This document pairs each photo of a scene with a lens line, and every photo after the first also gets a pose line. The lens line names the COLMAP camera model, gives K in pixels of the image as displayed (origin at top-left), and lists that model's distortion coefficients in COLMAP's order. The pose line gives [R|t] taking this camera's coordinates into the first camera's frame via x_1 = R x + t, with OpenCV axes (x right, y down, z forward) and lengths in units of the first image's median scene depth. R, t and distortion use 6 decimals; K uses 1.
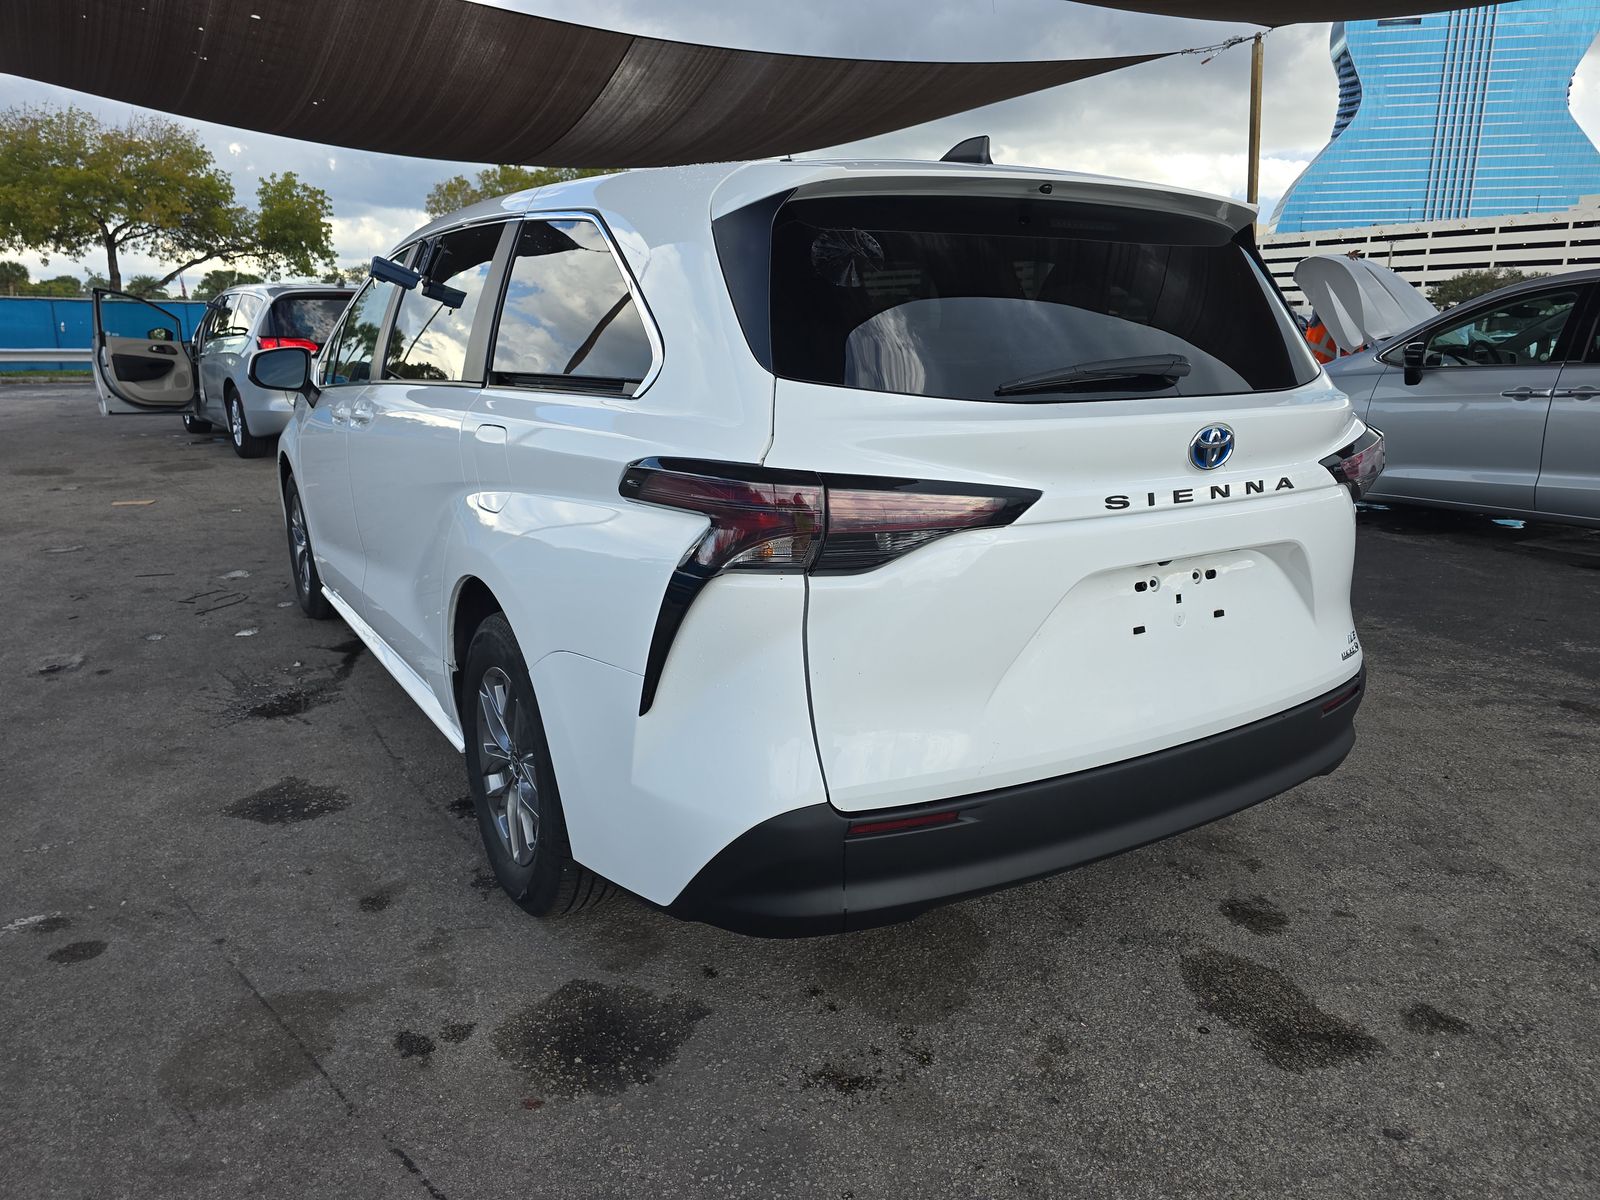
lens RADIAL K [[1038.8, 0, 800.0], [0, 1038.8, 600.0], [0, 0, 1]] dist [0.054326, -0.048450]
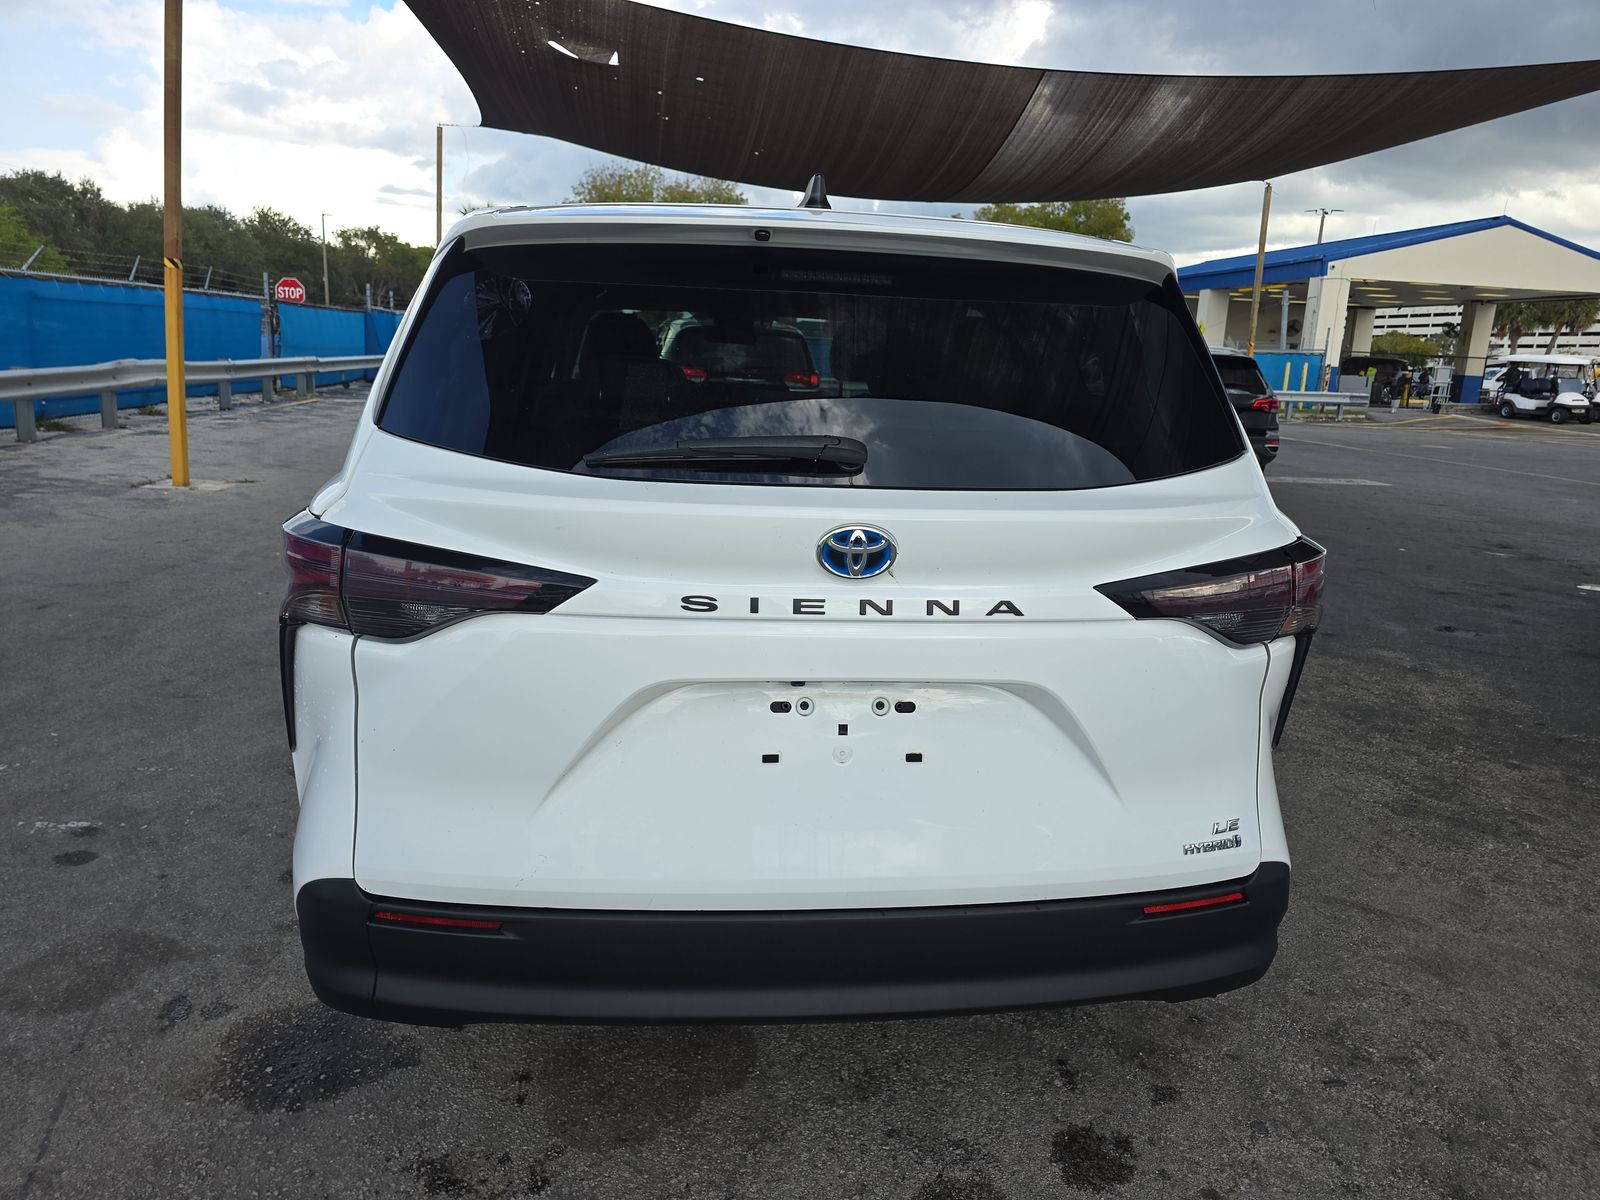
lens RADIAL K [[1049.7, 0, 800.0], [0, 1049.7, 600.0], [0, 0, 1]] dist [0.057402, -0.052937]
pose [[0.906661, 0.129393, -0.401527, 0.617031], [-0.142111, 0.989849, -0.001911, -0.091080], [0.397203, 0.058794, 0.915845, 0.215967]]
